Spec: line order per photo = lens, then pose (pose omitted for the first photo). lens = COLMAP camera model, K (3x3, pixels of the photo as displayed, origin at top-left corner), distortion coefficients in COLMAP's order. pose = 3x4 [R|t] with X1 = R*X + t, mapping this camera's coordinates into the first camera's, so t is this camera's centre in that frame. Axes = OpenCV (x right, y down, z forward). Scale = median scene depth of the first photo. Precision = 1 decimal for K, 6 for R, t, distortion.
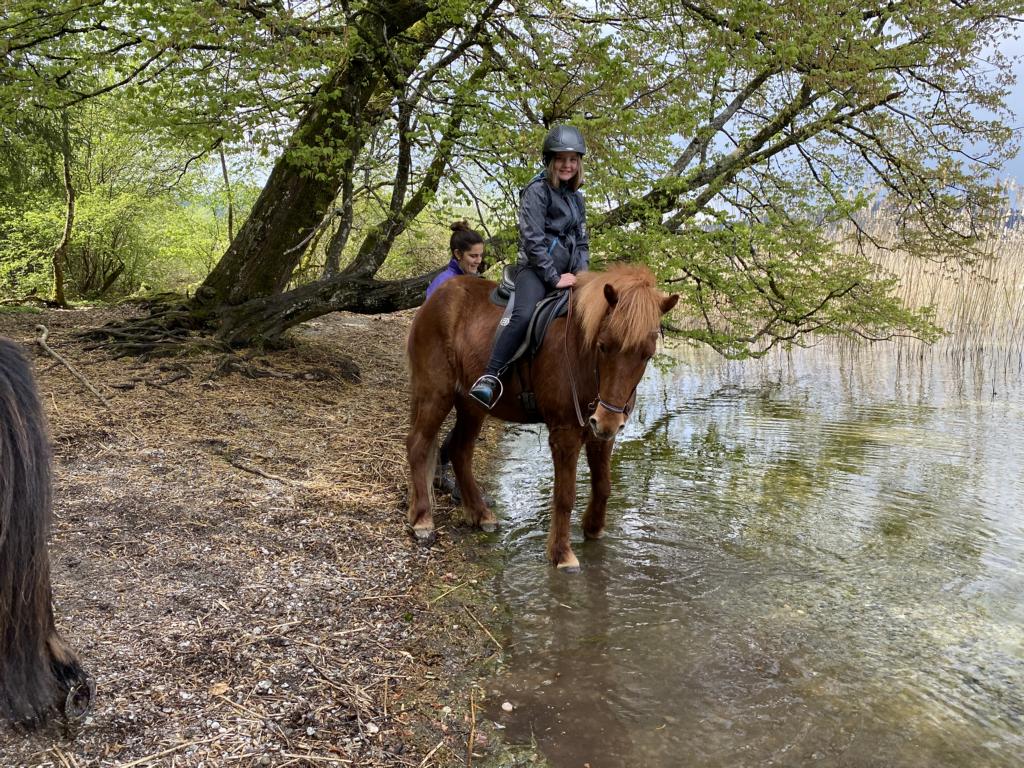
lens RADIAL K [[837.2, 0, 512.3], [0, 837.2, 378.2], [0, 0, 1]] dist [0.010043, 0.002543]
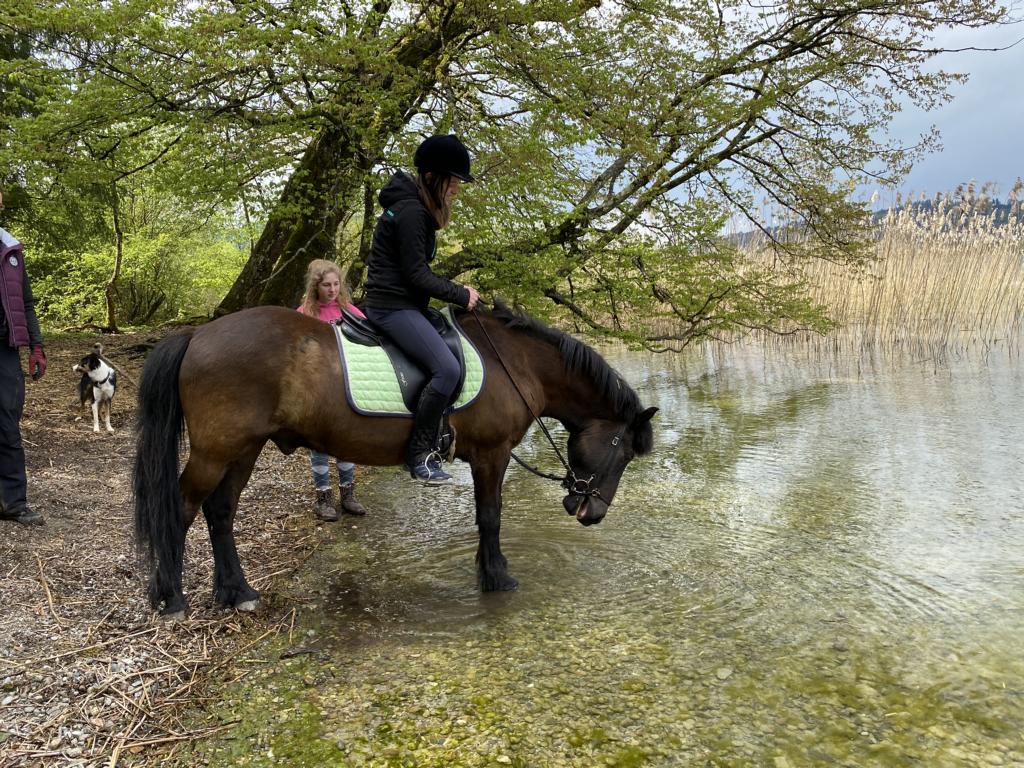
lens RADIAL K [[875.0, 0, 512.0], [0, 875.0, 384.0], [0, 0, 1]] dist [0.034091, -0.065295]
pose [[0.997136, -0.031113, -0.068935, 0.104709], [0.029989, 0.999401, -0.017285, 0.025993], [0.069432, 0.015168, 0.997471, -0.192012]]
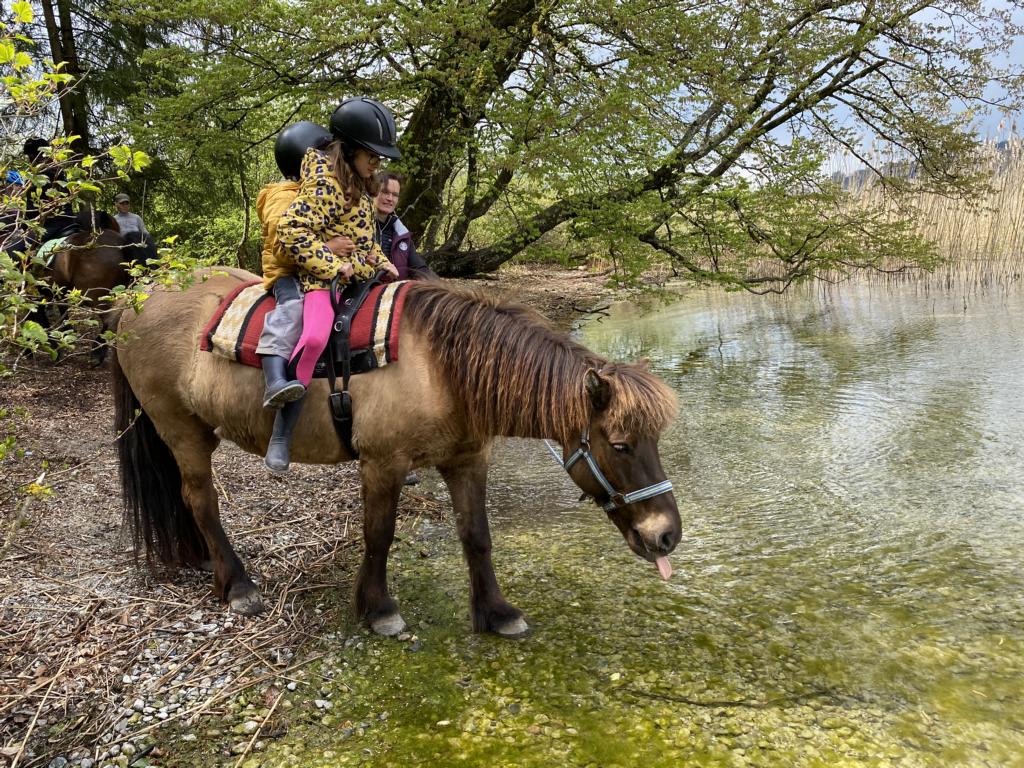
lens RADIAL K [[875.0, 0, 512.0], [0, 875.0, 384.0], [0, 0, 1]] dist [0.034091, -0.065295]
pose [[0.979273, -0.043372, -0.197844, 0.119748], [0.050680, 0.998201, 0.032025, 0.034530], [0.196099, -0.041388, 0.979710, -0.235864]]
